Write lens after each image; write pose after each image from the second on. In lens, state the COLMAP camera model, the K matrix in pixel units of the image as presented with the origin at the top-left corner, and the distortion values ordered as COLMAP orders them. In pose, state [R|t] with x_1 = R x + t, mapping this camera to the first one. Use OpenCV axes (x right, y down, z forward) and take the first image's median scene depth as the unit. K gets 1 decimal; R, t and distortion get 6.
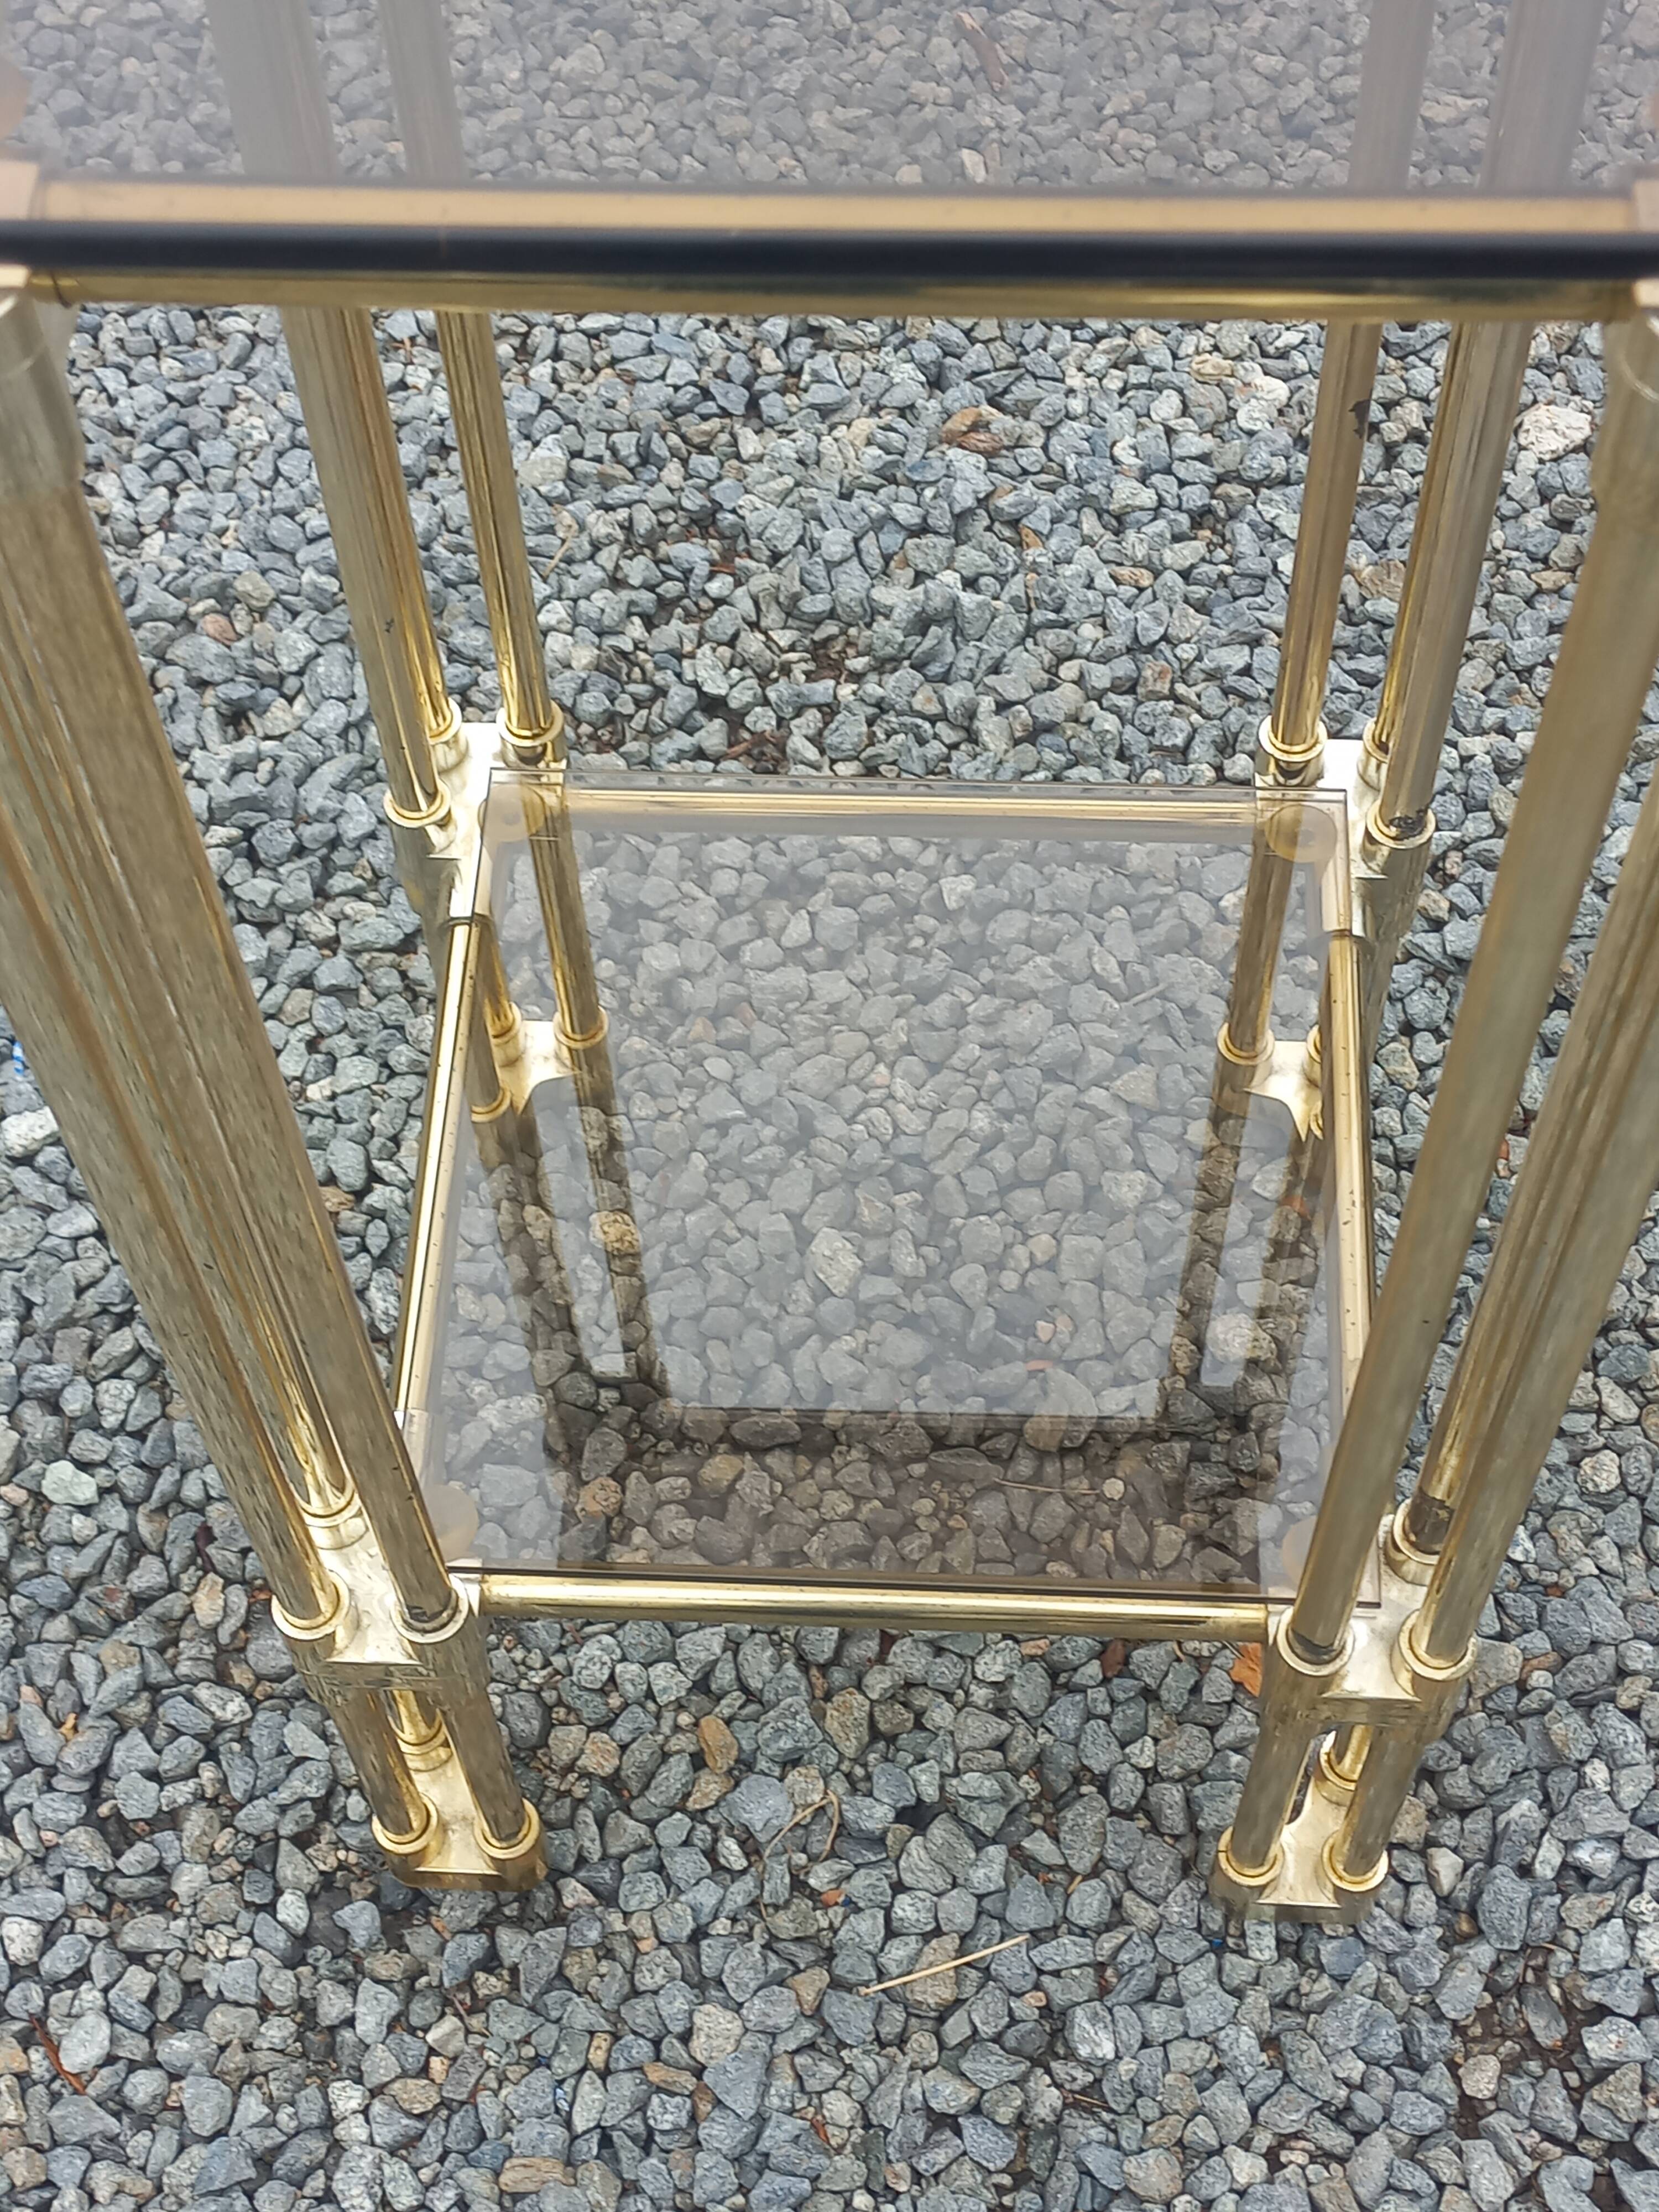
lens RADIAL K [[3173.1, 0, 827.6], [0, 3173.1, 1089.1], [0, 0, 1]] dist [0.077983, 0.000000]
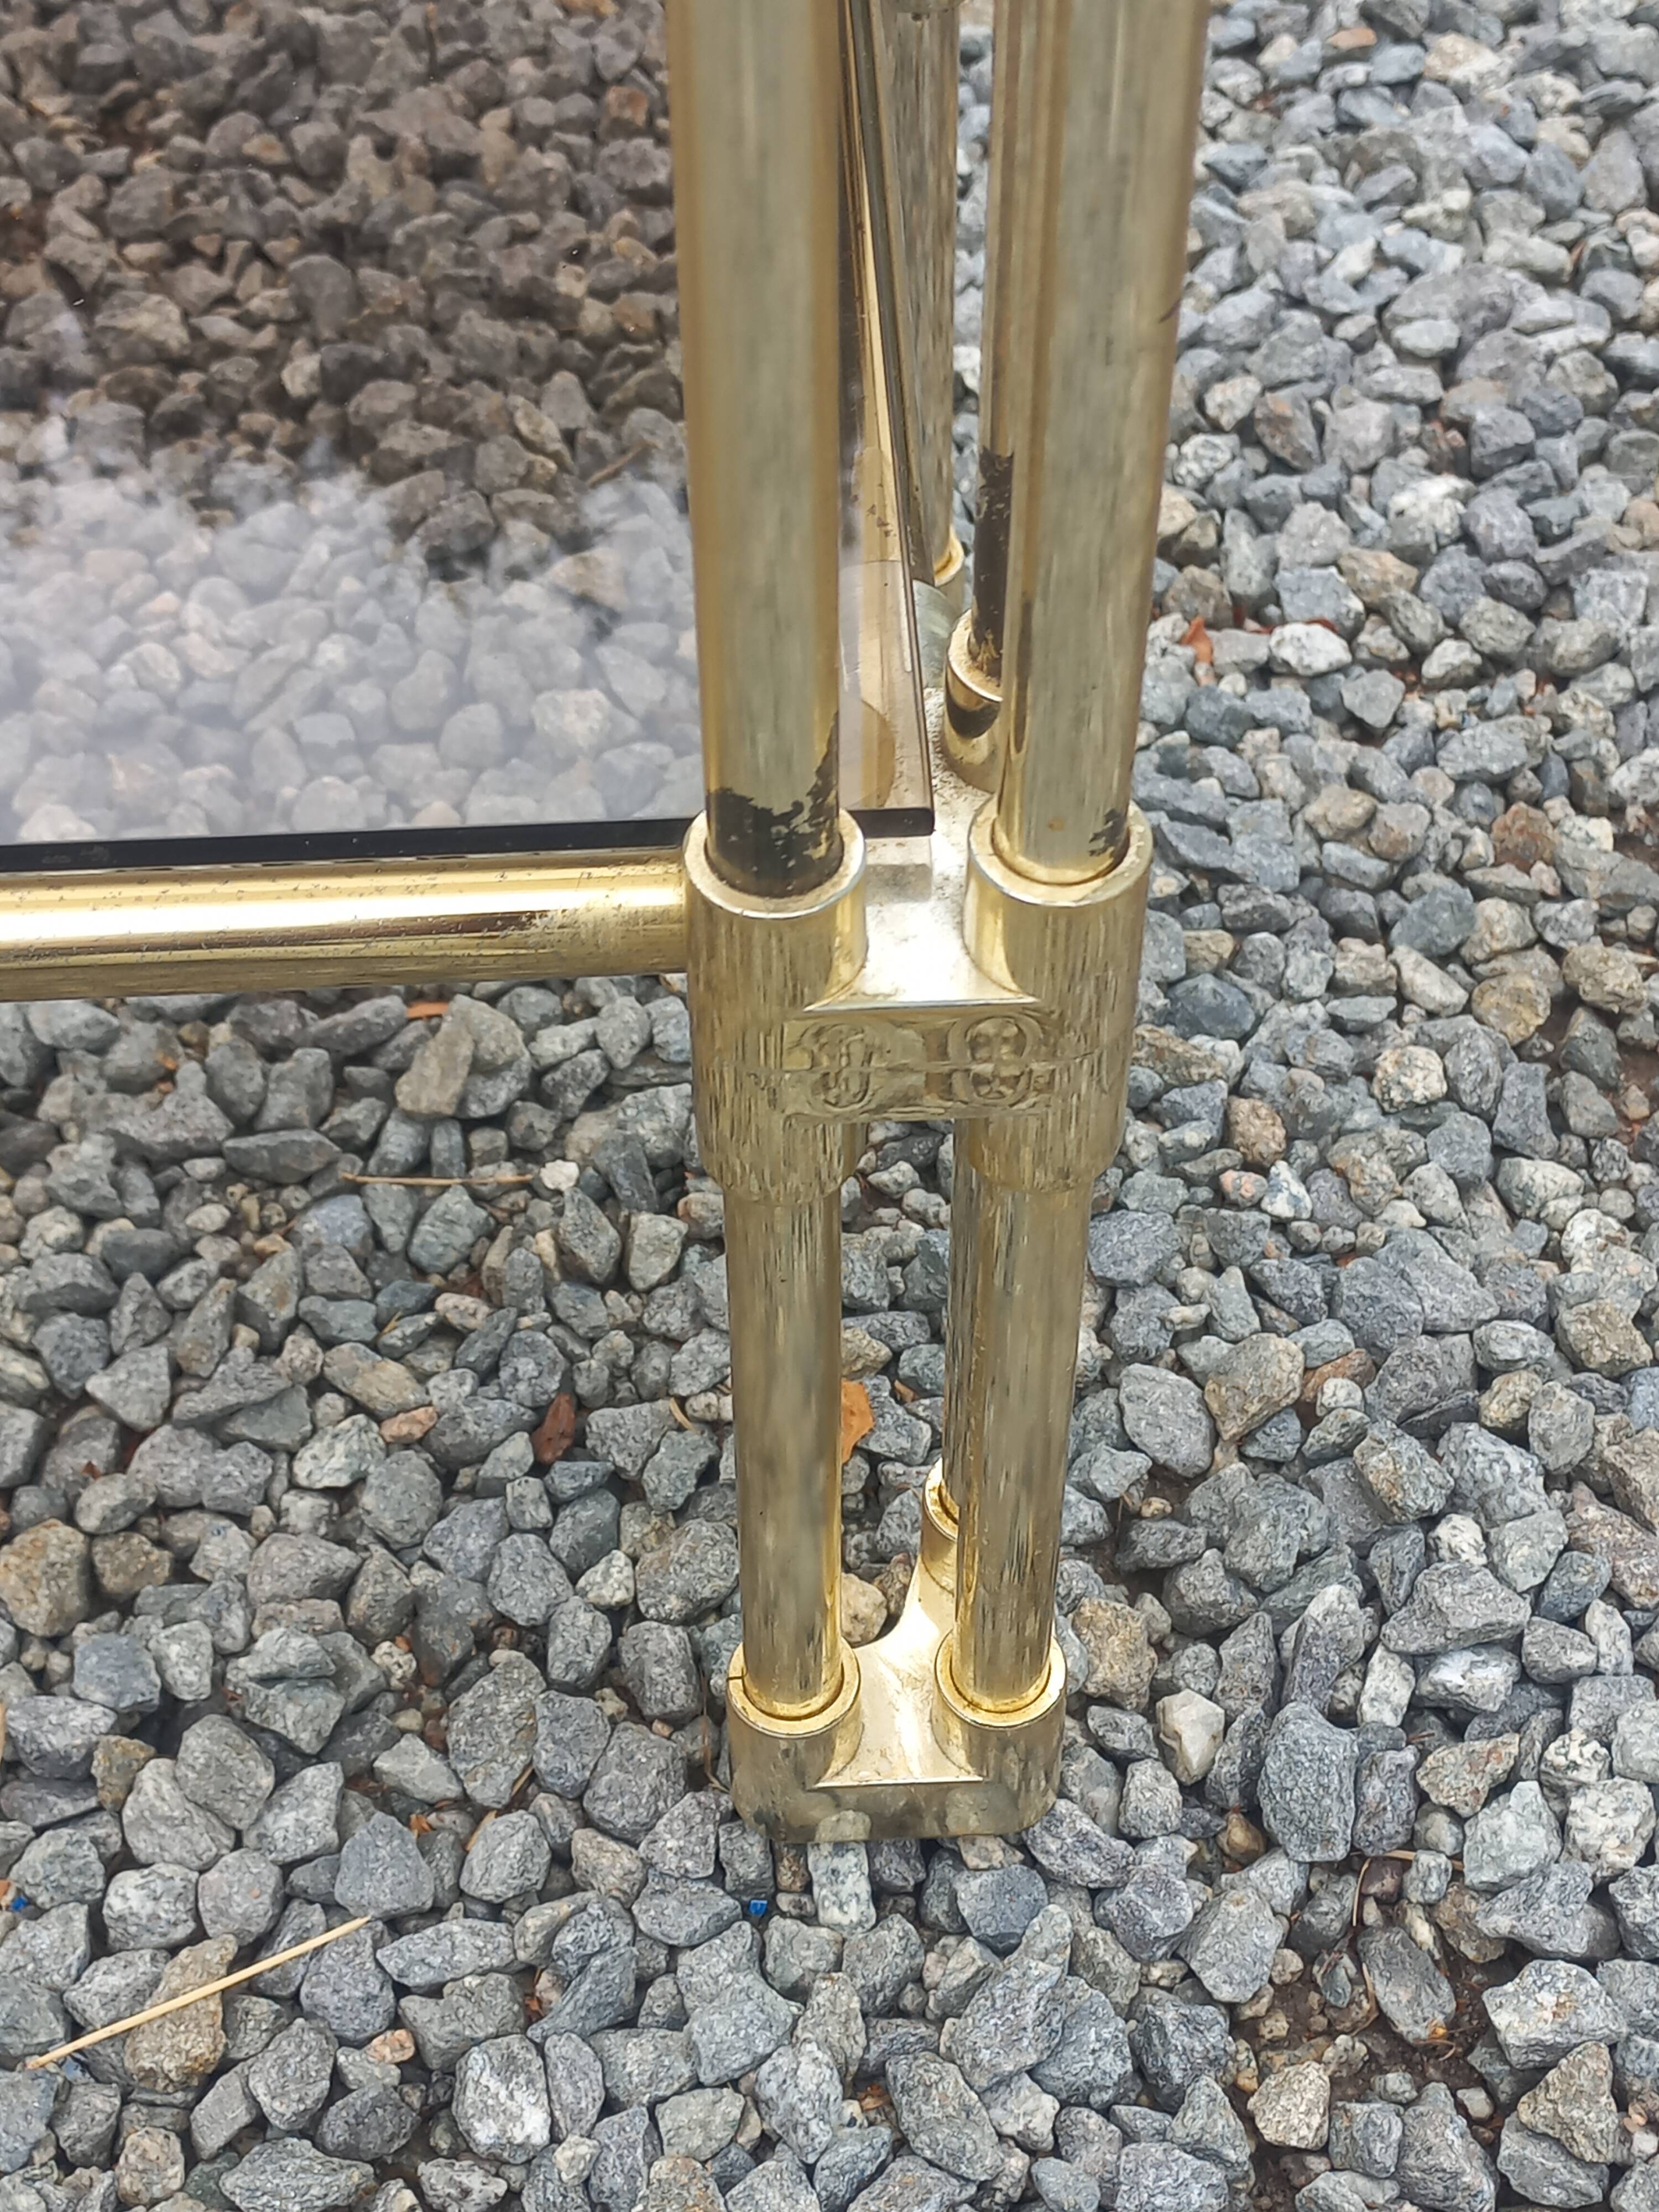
lens RADIAL K [[3173.1, 0, 834.8], [0, 3173.1, 1135.9], [0, 0, 1]] dist [0.077983, 0.000000]
pose [[0.994991, -0.064885, 0.076049, 0.096825], [0.076040, 0.985078, -0.154402, 0.211306], [-0.064896, 0.159412, 0.985077, 0.453460]]
